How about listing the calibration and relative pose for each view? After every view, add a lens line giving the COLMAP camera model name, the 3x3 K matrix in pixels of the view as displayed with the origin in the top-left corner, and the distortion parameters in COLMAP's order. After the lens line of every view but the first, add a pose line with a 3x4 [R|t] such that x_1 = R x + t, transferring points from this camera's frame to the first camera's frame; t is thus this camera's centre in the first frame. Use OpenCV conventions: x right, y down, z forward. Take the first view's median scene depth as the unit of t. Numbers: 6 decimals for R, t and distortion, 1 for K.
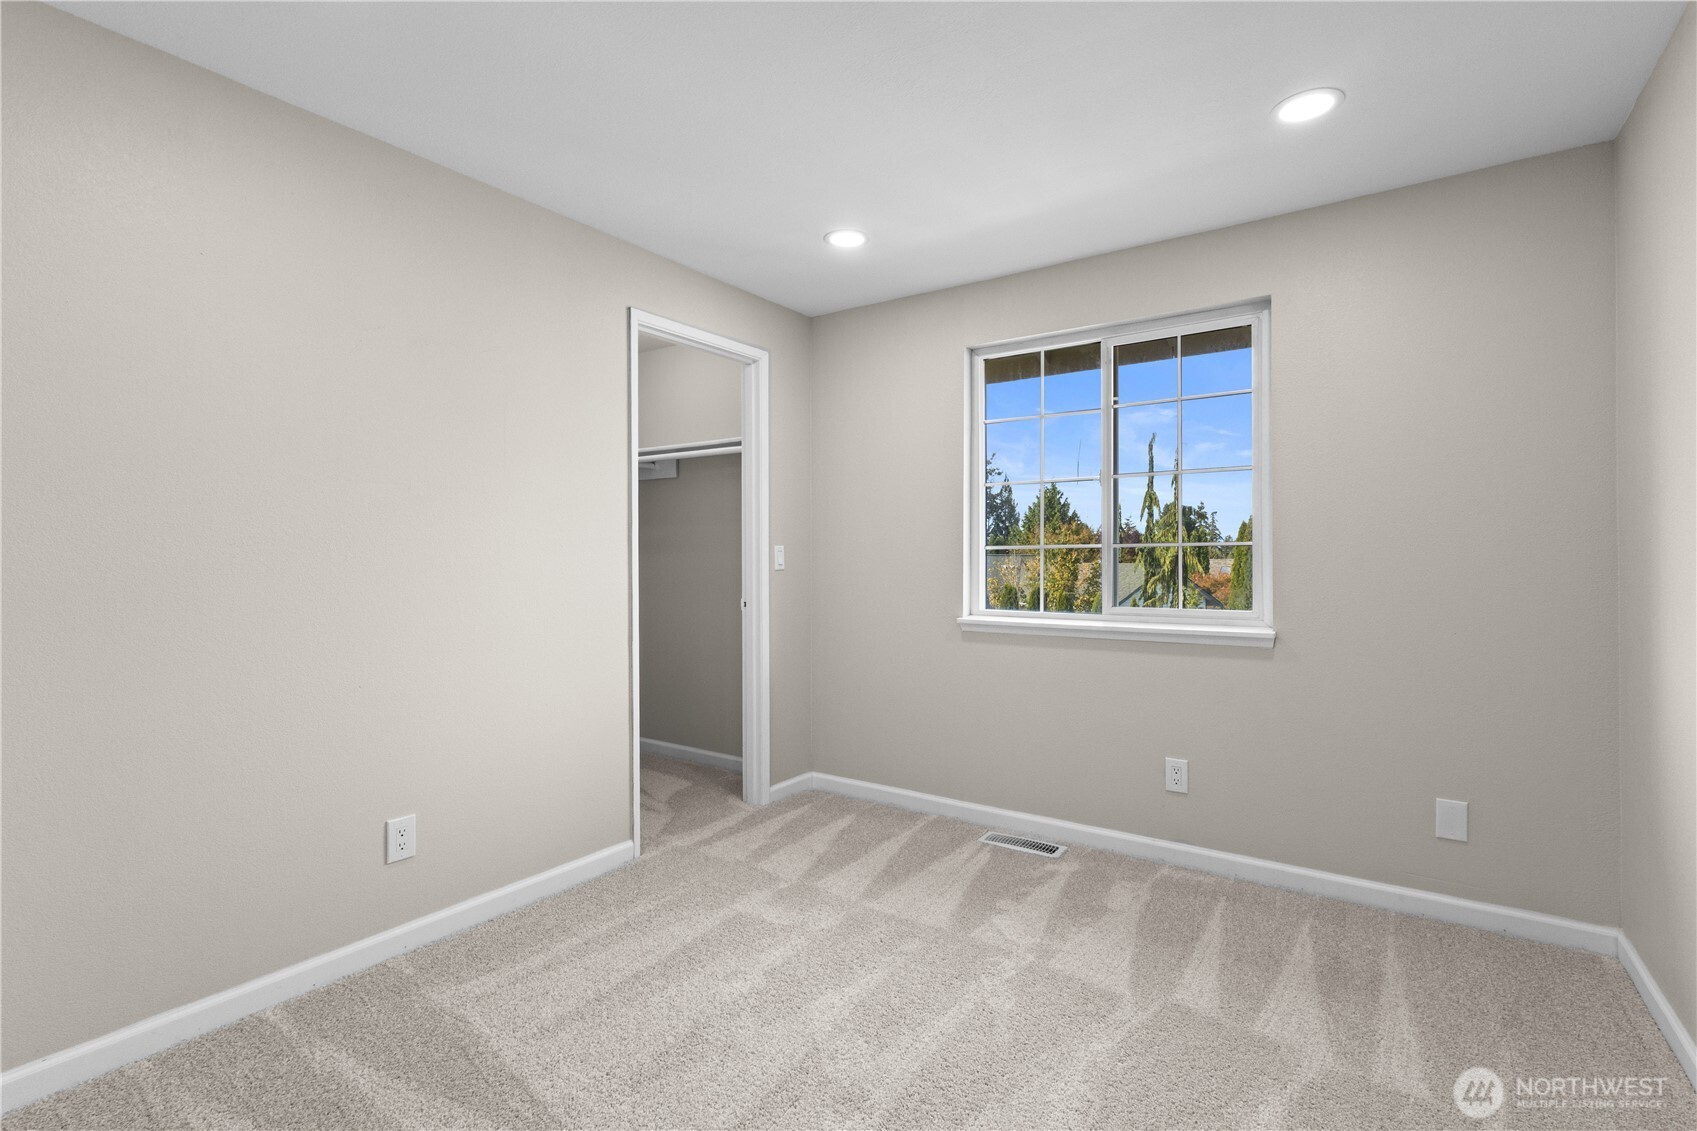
lens RADIAL K [[781.0, 0, 836.7], [0, 781.0, 566.3], [0, 0, 1]] dist [-0.002990, 0.002987]
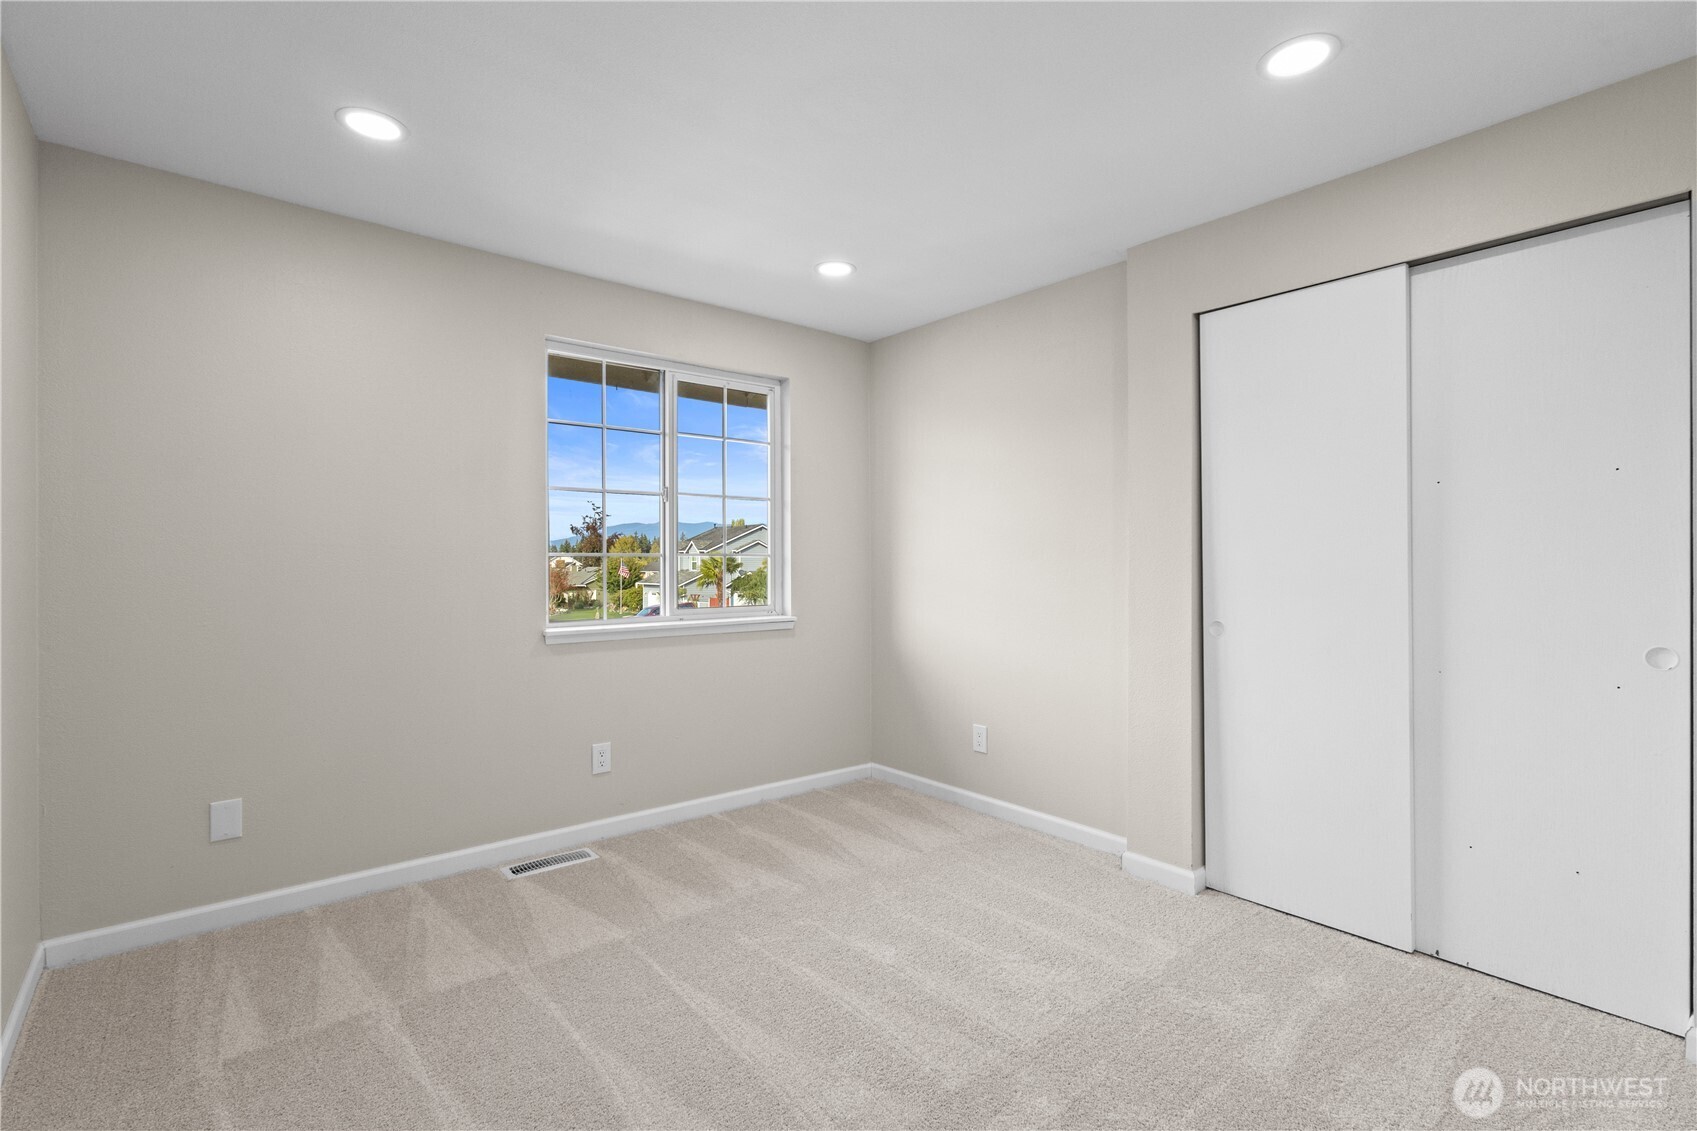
lens RADIAL K [[781.0, 0, 838.3], [0, 781.0, 560.5], [0, 0, 1]] dist [-0.002990, 0.002987]
pose [[0.277748, 0.000882, 0.960654, -0.638972], [0.009376, 0.999949, -0.003628, -0.009519], [-0.960608, 0.010015, 0.277726, 0.426508]]
